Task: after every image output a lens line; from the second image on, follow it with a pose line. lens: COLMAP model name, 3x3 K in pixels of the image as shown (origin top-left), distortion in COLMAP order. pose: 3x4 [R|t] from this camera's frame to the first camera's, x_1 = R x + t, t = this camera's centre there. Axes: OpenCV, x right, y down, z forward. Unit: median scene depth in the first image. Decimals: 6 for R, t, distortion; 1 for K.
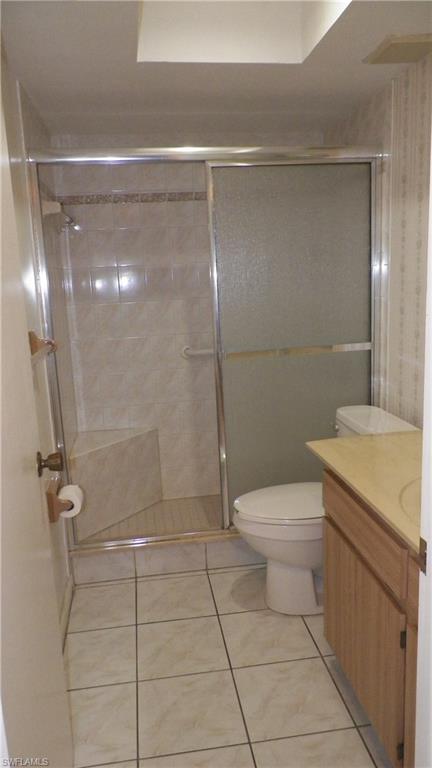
lens RADIAL K [[580.1, 0, 201.5], [0, 580.1, 384.3], [0, 0, 1]] dist [0.009668, -0.002456]
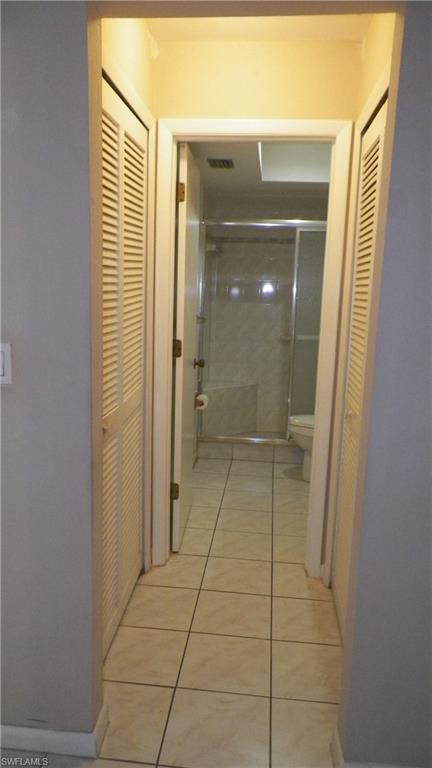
lens RADIAL K [[580.1, 0, 201.5], [0, 580.1, 384.3], [0, 0, 1]] dist [0.009668, -0.002456]
pose [[0.968034, 0.118532, -0.221044, 0.161594], [-0.120922, 0.992658, 0.002736, 0.116724], [0.219746, 0.024080, 0.975260, -0.742190]]
